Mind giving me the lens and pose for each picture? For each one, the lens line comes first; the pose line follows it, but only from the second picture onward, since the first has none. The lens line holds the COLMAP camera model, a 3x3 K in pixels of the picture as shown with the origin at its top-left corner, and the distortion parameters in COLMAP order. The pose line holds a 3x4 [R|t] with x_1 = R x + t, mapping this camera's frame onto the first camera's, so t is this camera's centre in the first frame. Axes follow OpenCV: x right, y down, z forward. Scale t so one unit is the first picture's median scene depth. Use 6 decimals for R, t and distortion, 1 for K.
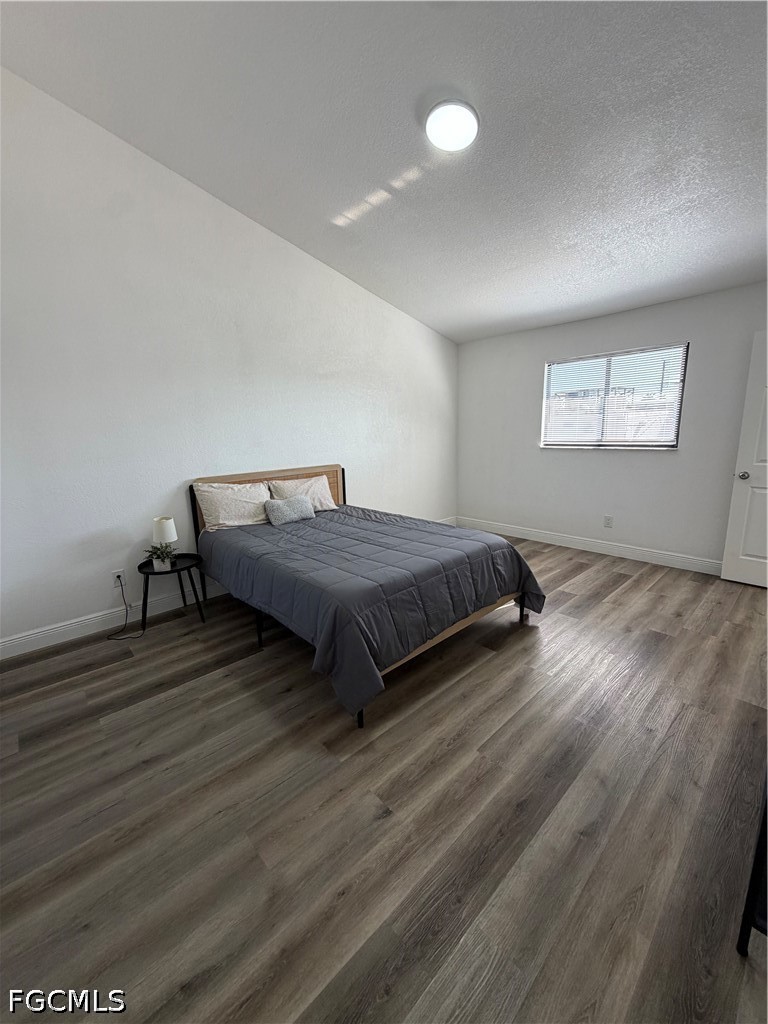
lens RADIAL K [[406.9, 0, 382.6], [0, 406.9, 505.4], [0, 0, 1]] dist [0.000735, -0.000331]
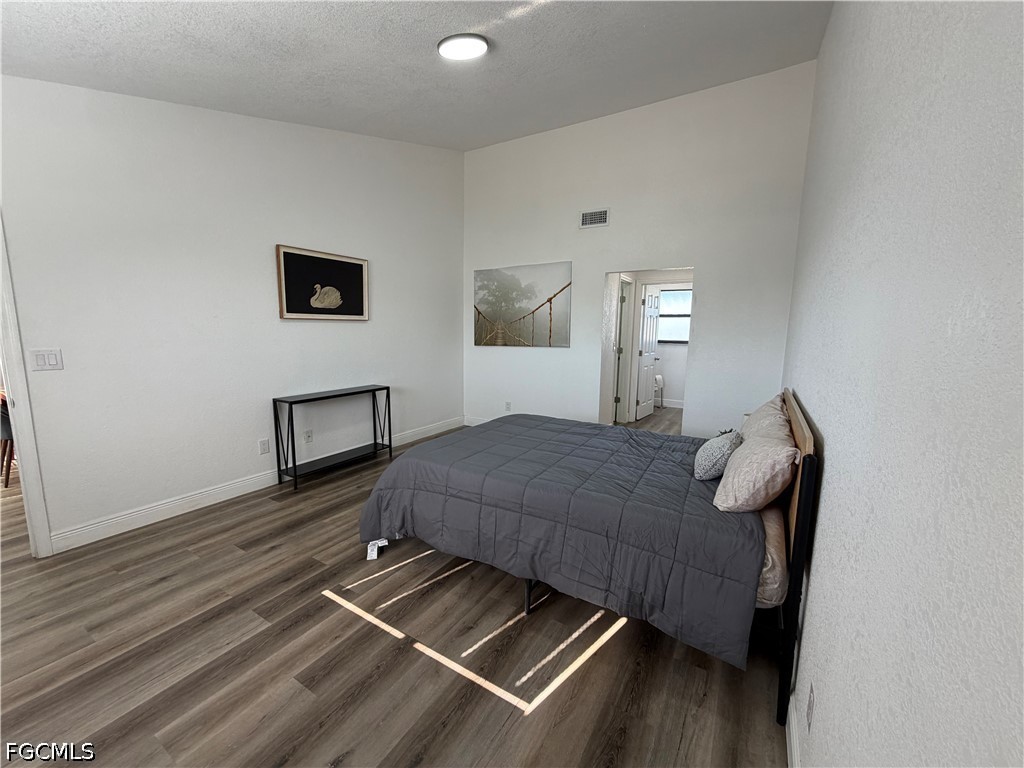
lens RADIAL K [[406.9, 0, 513.3], [0, 406.9, 387.0], [0, 0, 1]] dist [0.000735, -0.000331]
pose [[-0.959248, 0.057903, -0.276571, 0.359493], [-0.038732, 0.942597, 0.331678, -0.420669], [0.279900, 0.328873, -0.901942, 2.145201]]
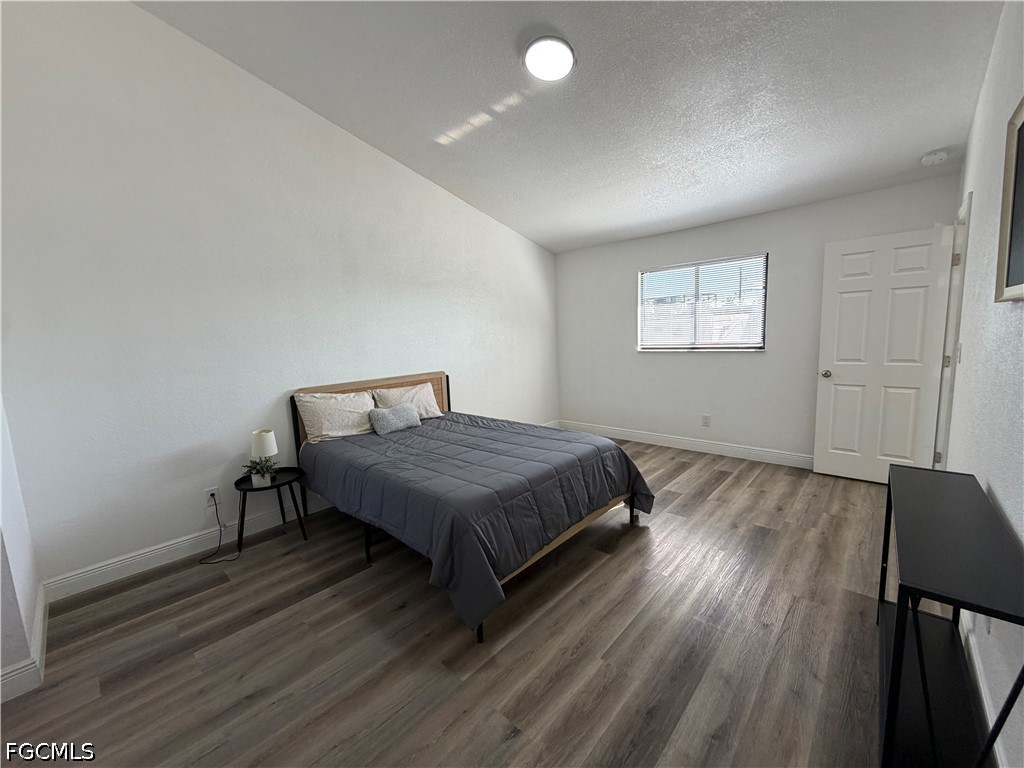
lens RADIAL K [[406.9, 0, 509.4], [0, 406.9, 381.3], [0, 0, 1]] dist [0.000735, -0.000331]
pose [[0.997057, -0.023001, 0.073128, -0.033397], [0.028327, 0.996956, -0.072638, 0.001111], [-0.071235, 0.074496, 0.994674, -0.007993]]
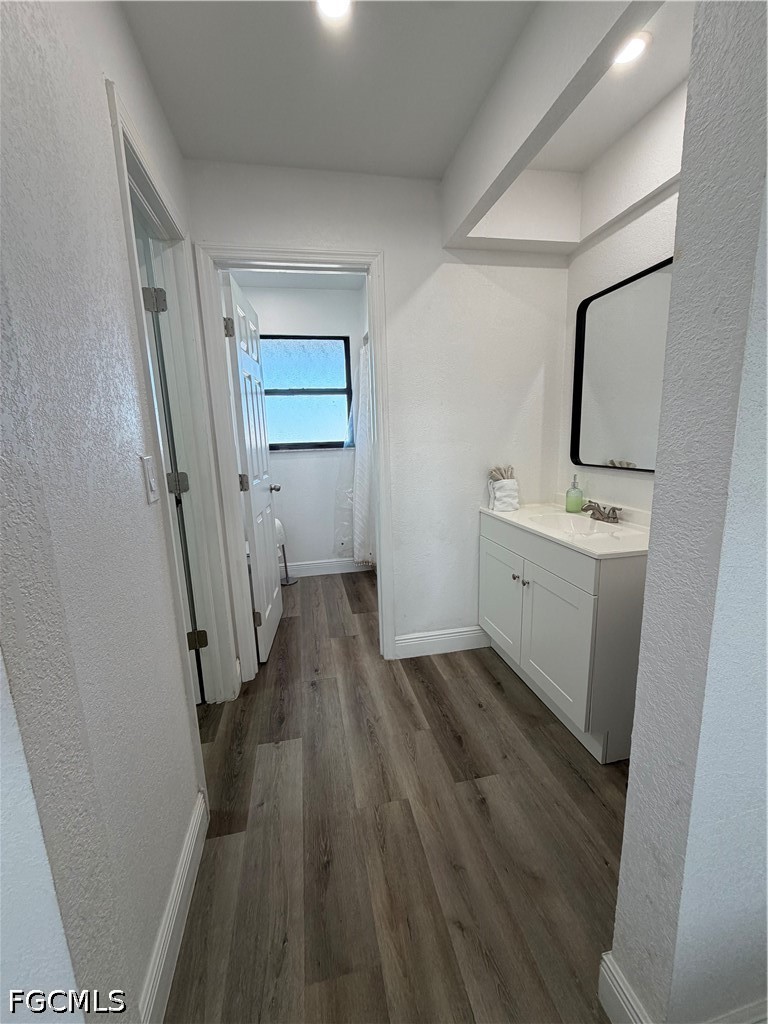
lens RADIAL K [[406.9, 0, 387.4], [0, 406.9, 512.0], [0, 0, 1]] dist [0.000735, -0.000331]
pose [[-0.516686, 0.203042, -0.831751, -0.545358], [-0.118103, 0.945283, 0.304123, -0.045466], [0.847990, 0.255368, -0.464435, 0.677102]]
